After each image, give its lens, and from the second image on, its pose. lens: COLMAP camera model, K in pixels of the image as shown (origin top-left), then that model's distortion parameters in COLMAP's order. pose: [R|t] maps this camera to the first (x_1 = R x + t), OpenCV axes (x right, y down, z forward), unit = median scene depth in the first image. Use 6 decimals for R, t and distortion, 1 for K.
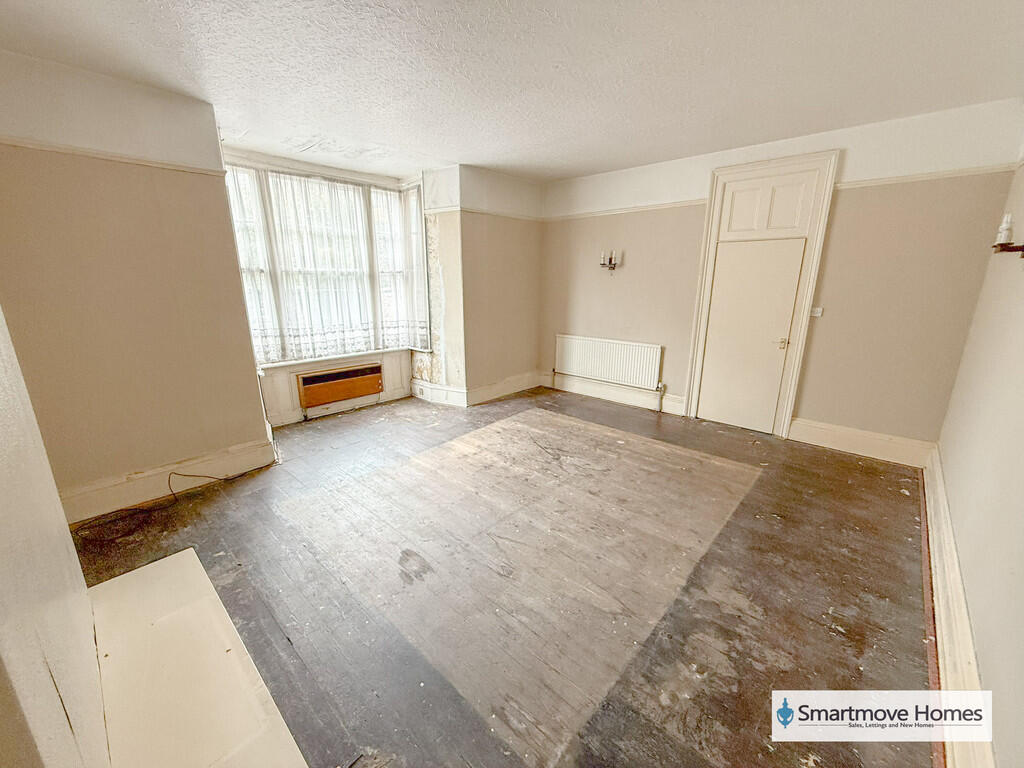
lens RADIAL K [[407.1, 0, 509.6], [0, 407.1, 384.2], [0, 0, 1]] dist [-0.002351, -0.000333]
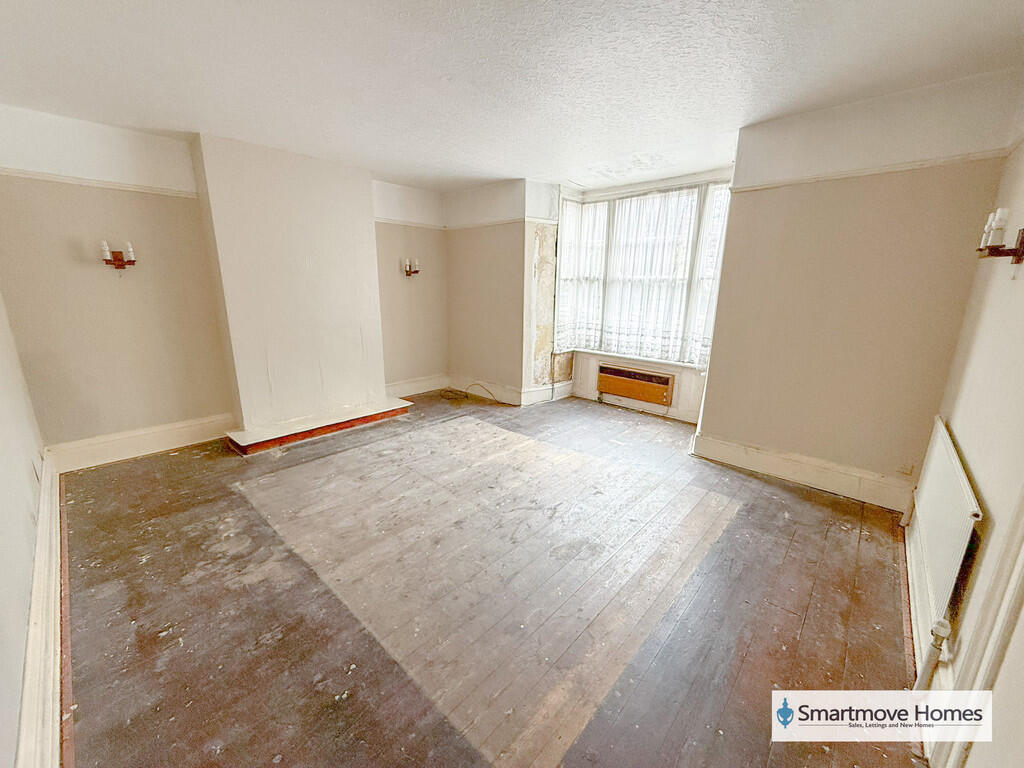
lens RADIAL K [[407.1, 0, 507.6], [0, 407.1, 384.3], [0, 0, 1]] dist [-0.002351, -0.000333]
pose [[0.005994, 0.238407, -0.971147, 1.095493], [-0.263398, 0.937245, 0.228458, -0.272550], [0.964669, 0.254428, 0.068414, 1.063882]]
